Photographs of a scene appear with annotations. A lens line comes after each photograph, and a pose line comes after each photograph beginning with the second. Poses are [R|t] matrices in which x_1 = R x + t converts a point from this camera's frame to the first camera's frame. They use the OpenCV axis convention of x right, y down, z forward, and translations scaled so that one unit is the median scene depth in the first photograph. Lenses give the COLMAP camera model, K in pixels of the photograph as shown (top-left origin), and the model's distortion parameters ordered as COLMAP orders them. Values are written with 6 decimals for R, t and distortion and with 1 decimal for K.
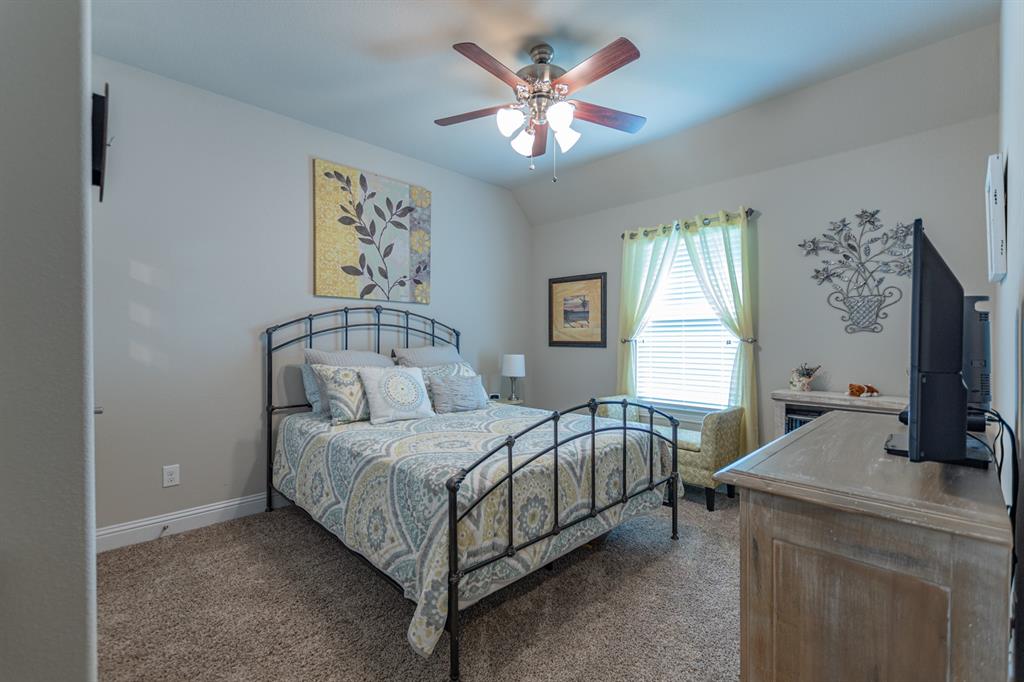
lens RADIAL K [[463.5, 0, 511.5], [0, 463.5, 340.8], [0, 0, 1]] dist [0.004696, -0.002012]
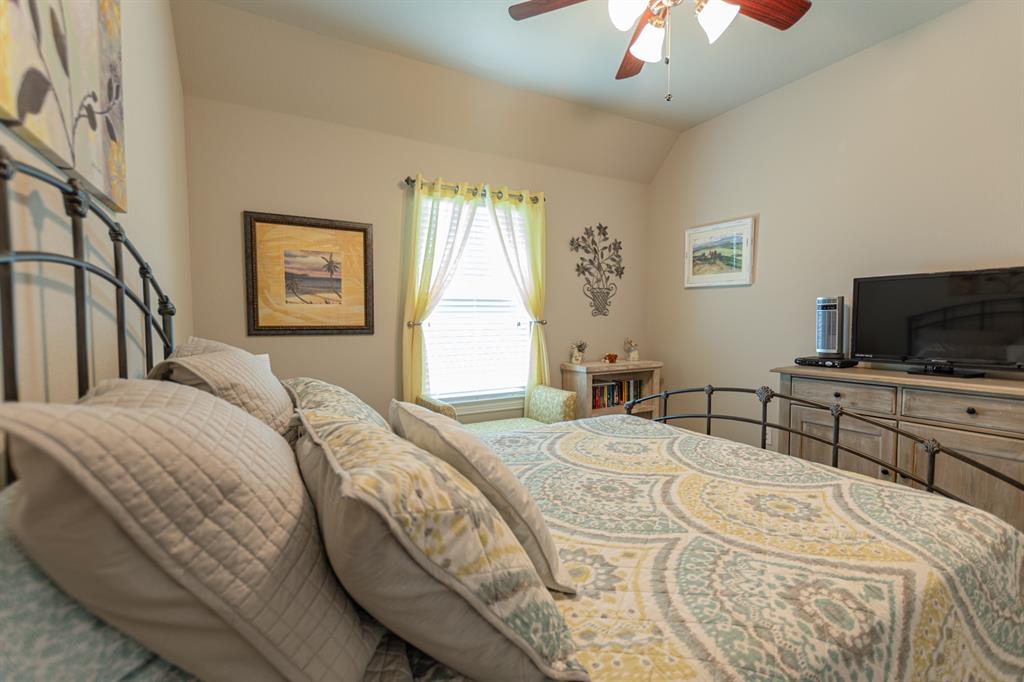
lens RADIAL K [[463.5, 0, 511.7], [0, 463.5, 338.5], [0, 0, 1]] dist [0.004696, -0.002012]
pose [[0.238533, -0.051325, 0.969777, -0.497600], [0.001300, 0.998618, 0.052531, -0.017782], [-0.971133, -0.011270, 0.238270, 0.747426]]
